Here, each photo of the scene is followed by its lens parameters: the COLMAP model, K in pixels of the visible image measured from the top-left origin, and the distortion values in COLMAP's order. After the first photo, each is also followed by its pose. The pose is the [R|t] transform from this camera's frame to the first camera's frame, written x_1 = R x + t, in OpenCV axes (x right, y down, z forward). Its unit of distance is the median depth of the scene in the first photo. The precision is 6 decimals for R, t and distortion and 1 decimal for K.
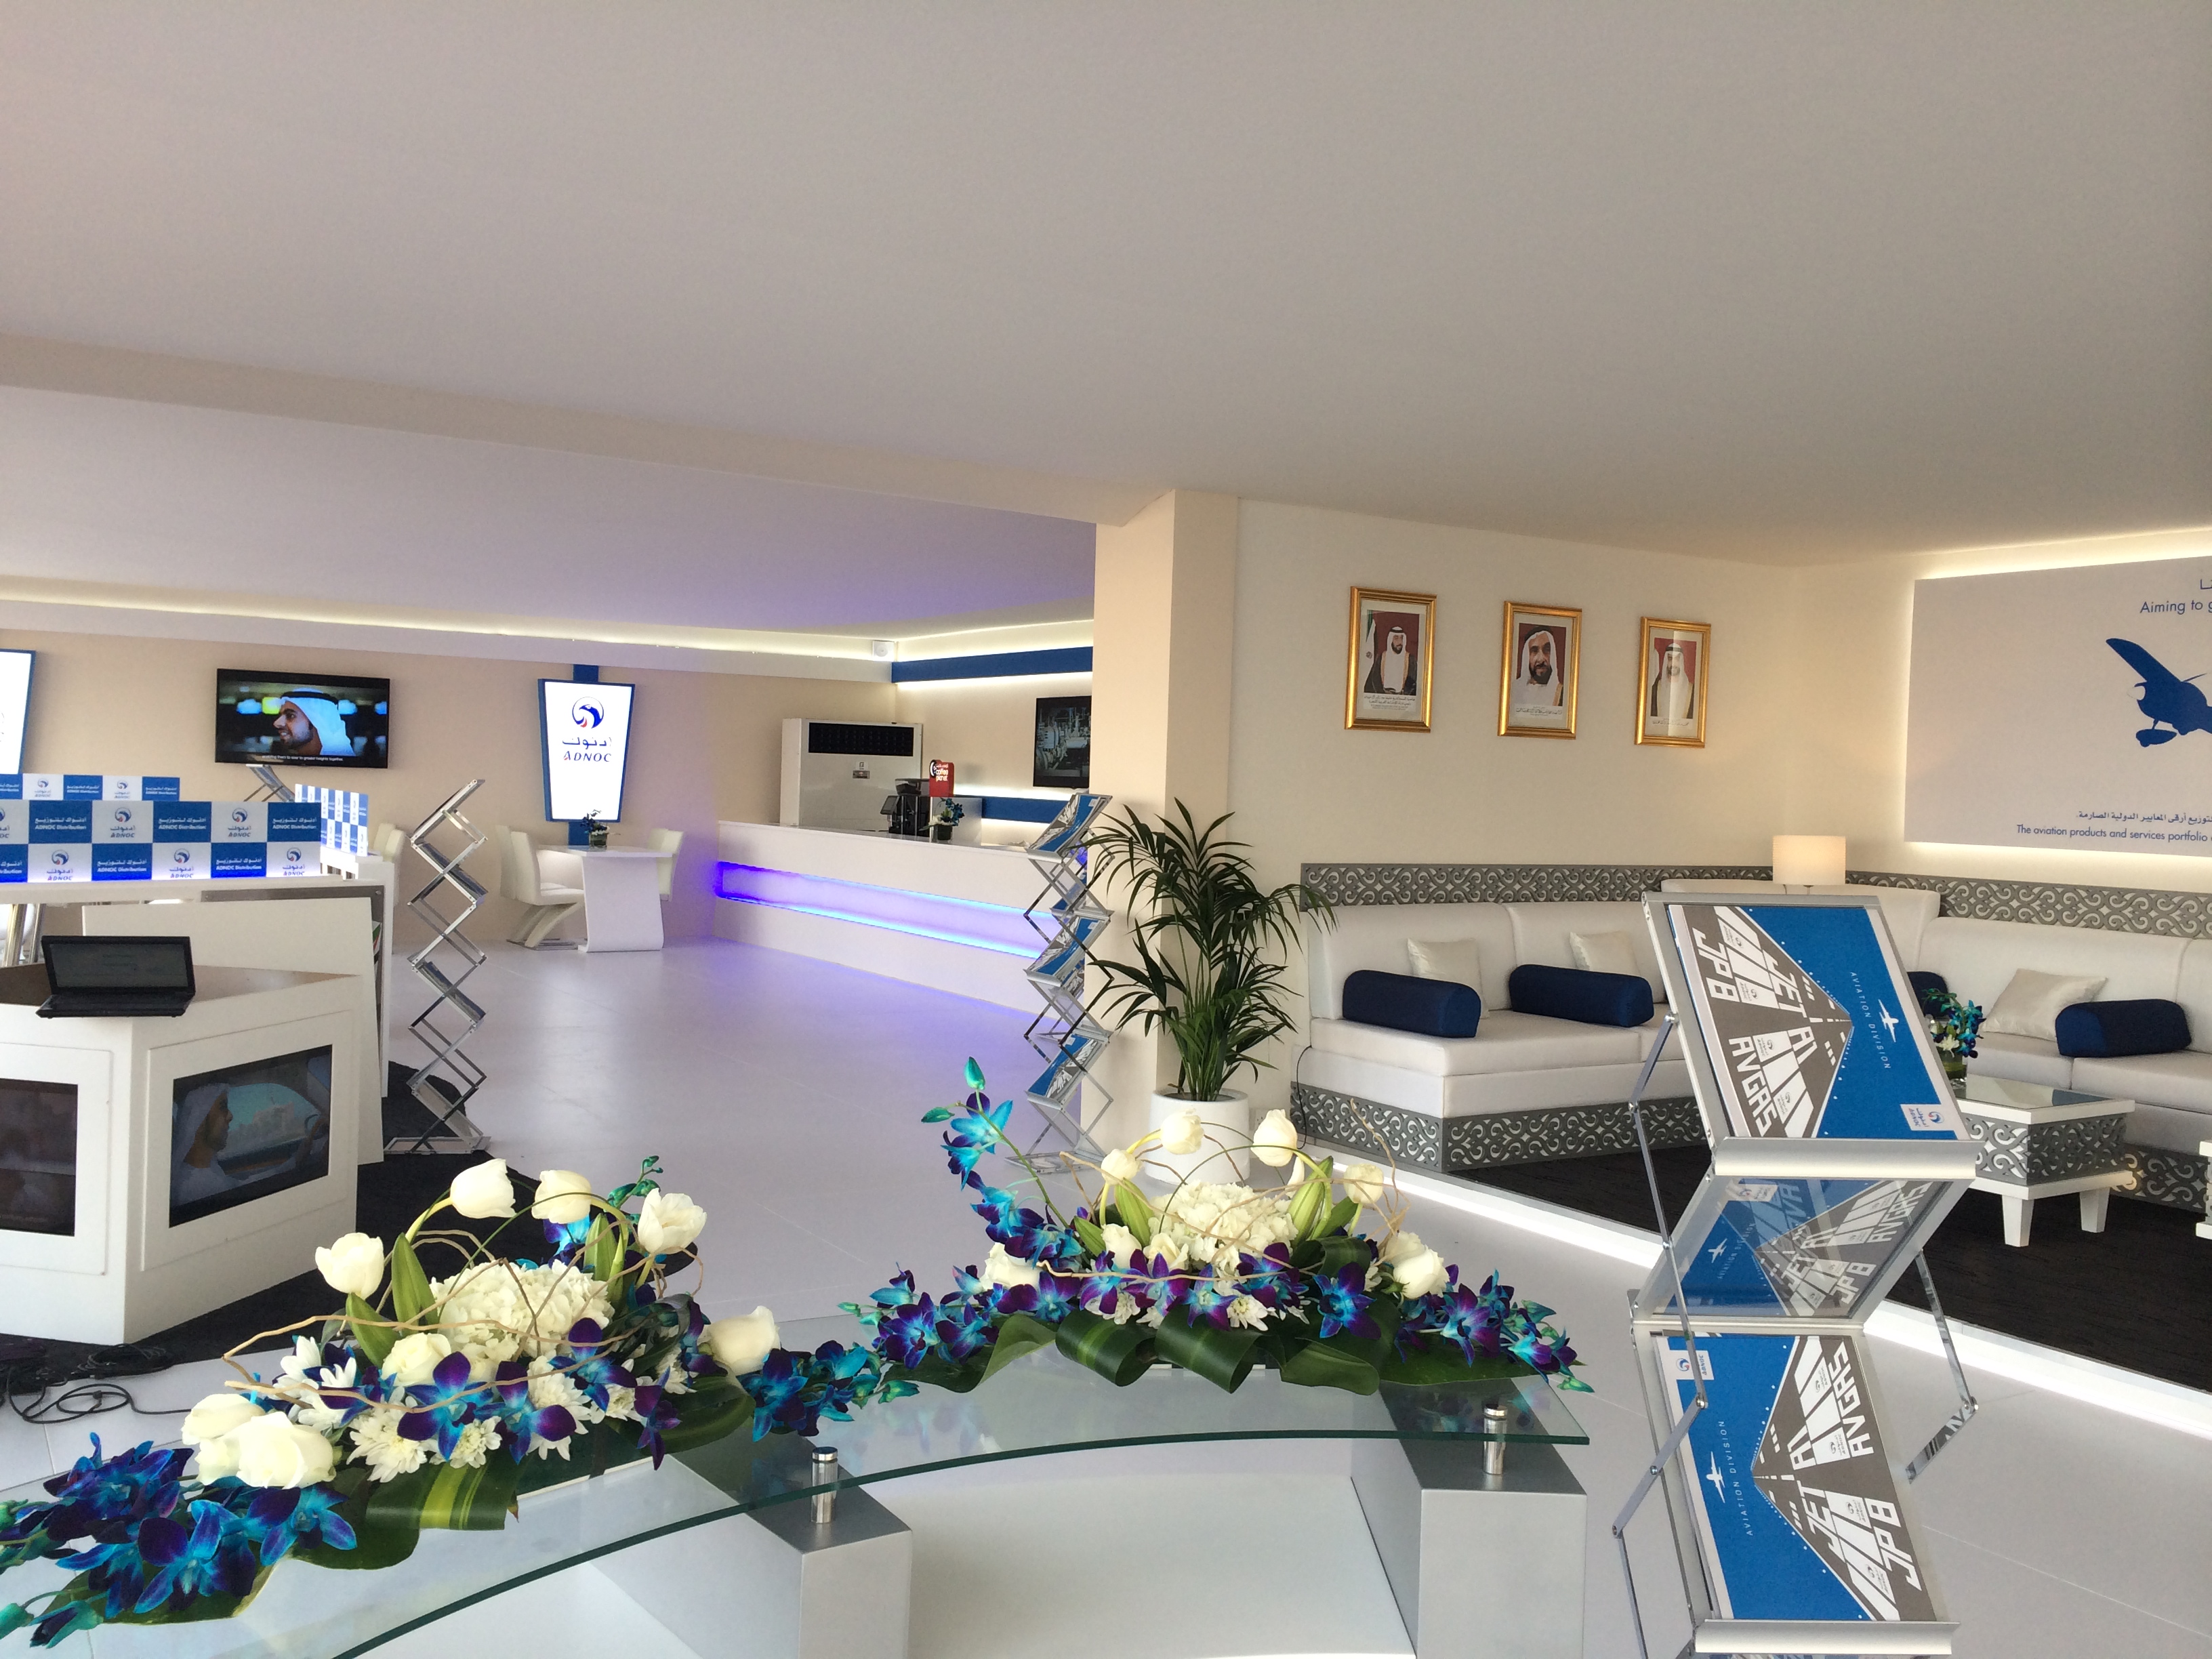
lens RADIAL K [[1916.3, 0, 1104.6], [0, 1916.3, 816.0], [0, 0, 1]] dist [0.090869, -0.108337]
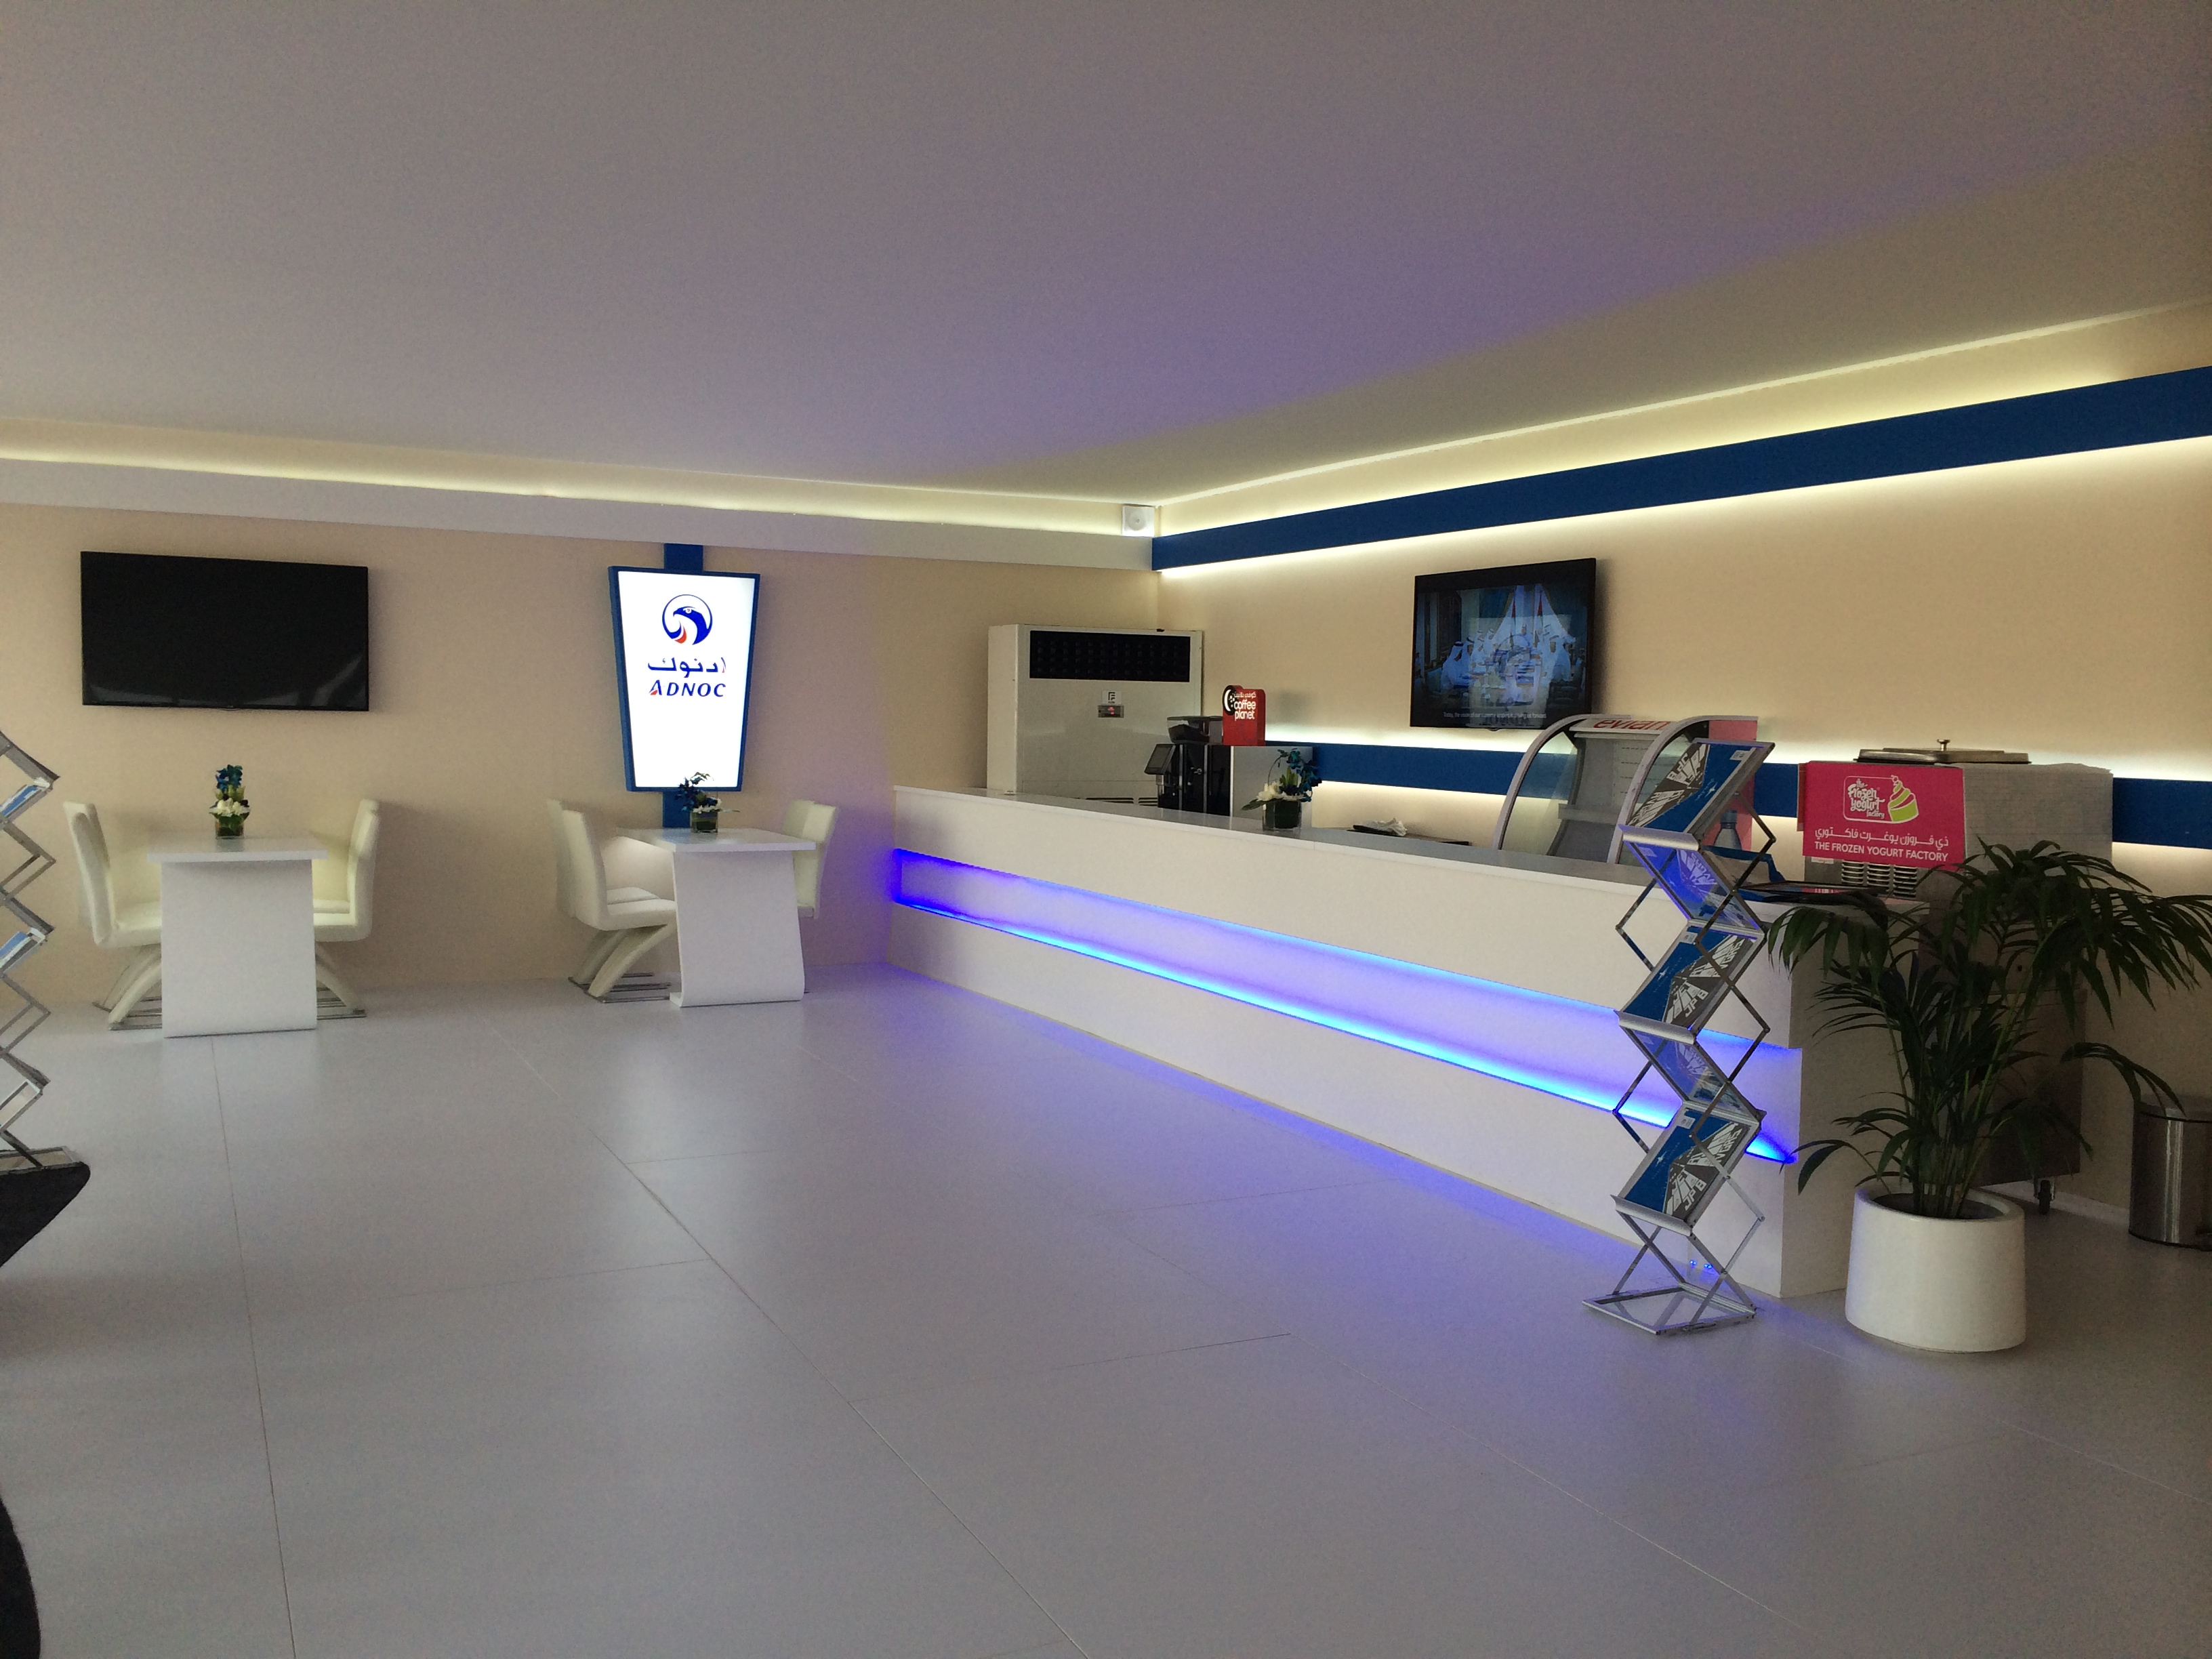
lens RADIAL K [[1916.3, 0, 1104.6], [0, 1916.3, 816.0], [0, 0, 1]] dist [0.090869, -0.108337]
pose [[0.994756, -0.008410, -0.101935, -0.067497], [0.011803, 0.999394, 0.032732, -0.008073], [0.101598, -0.033763, 0.994252, 0.383011]]
